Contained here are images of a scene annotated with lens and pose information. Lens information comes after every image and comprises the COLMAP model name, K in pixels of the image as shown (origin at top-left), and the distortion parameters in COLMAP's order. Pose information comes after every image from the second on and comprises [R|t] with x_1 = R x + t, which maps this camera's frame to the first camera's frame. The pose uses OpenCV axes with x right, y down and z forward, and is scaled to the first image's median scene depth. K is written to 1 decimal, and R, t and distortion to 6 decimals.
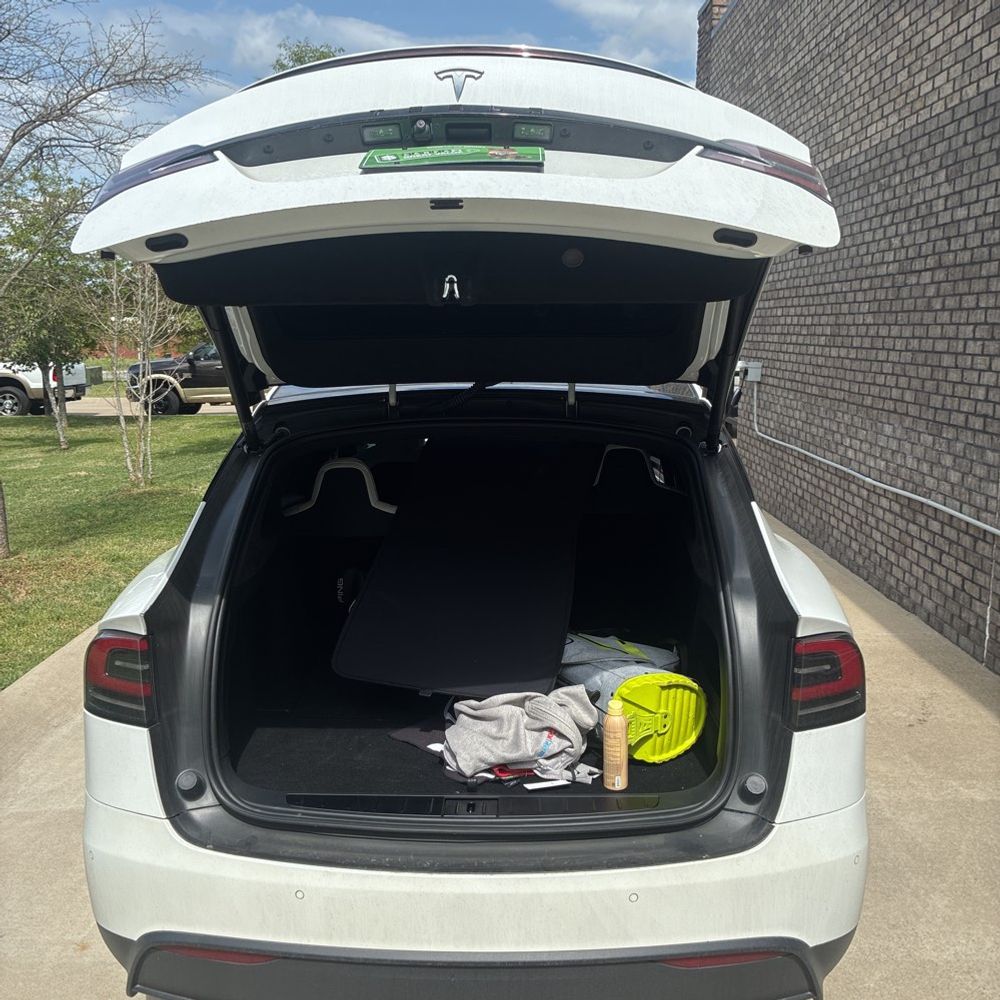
lens RADIAL K [[1024.8, 0, 499.2], [0, 1024.8, 496.4], [0, 0, 1]] dist [0.026657, -0.018577]
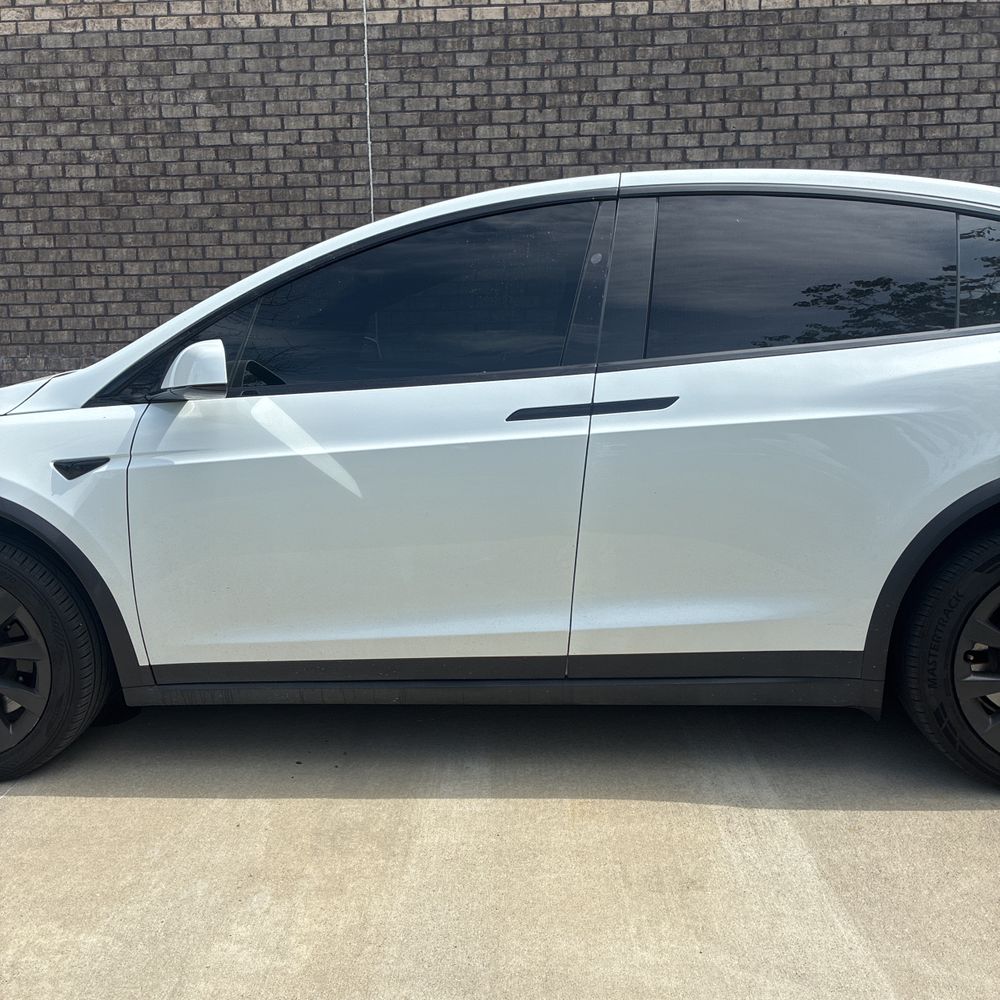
lens RADIAL K [[1036.6, 0, 486.7], [0, 1036.6, 495.3], [0, 0, 1]] dist [0.008302, 0.029789]
pose [[0.032029, -0.156264, 0.987196, -0.492153], [0.183063, 0.971912, 0.147905, -0.024689], [-0.982579, 0.175982, 0.059736, 0.578626]]
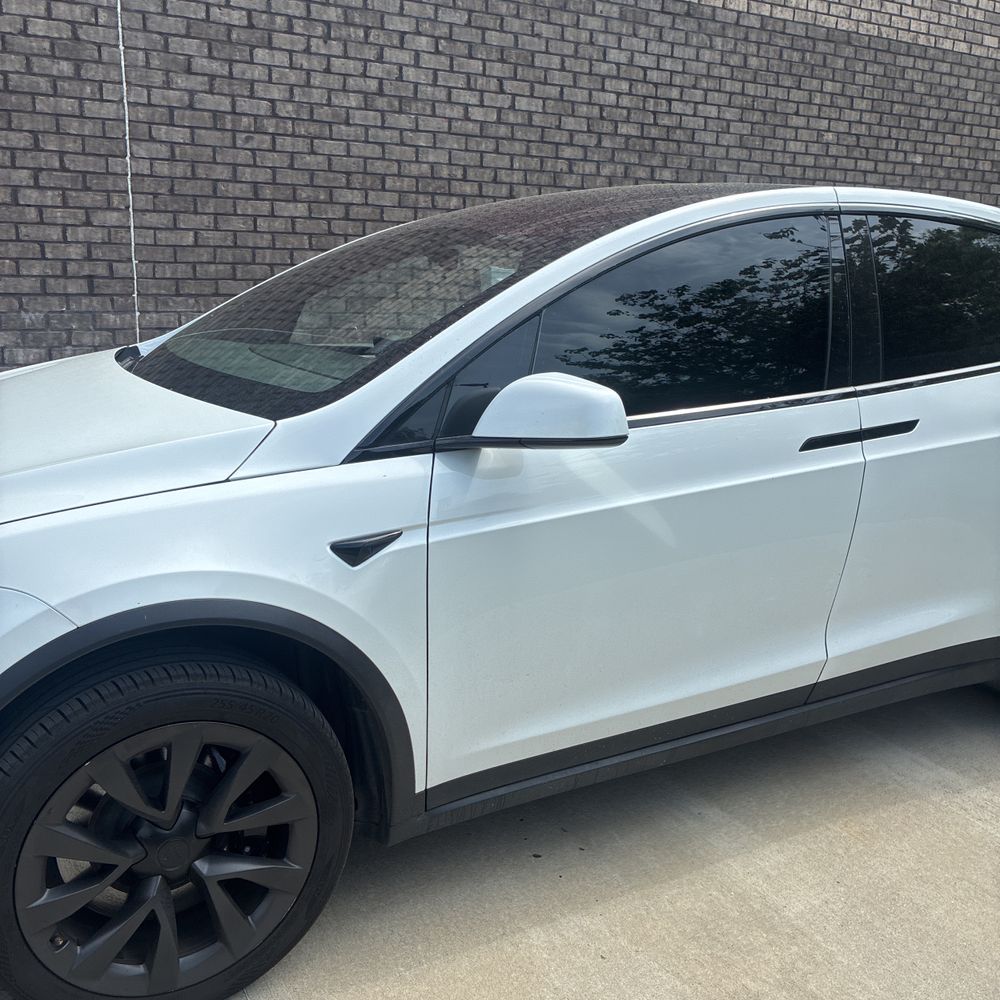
lens RADIAL K [[1025.4, 0, 499.0], [0, 1025.4, 490.1], [0, 0, 1]] dist [0.015168, 0.005981]
pose [[-0.515143, -0.206547, 0.831845, -0.362799], [0.112818, 0.945745, 0.304694, -0.097347], [-0.849647, 0.250808, -0.463892, 0.832530]]
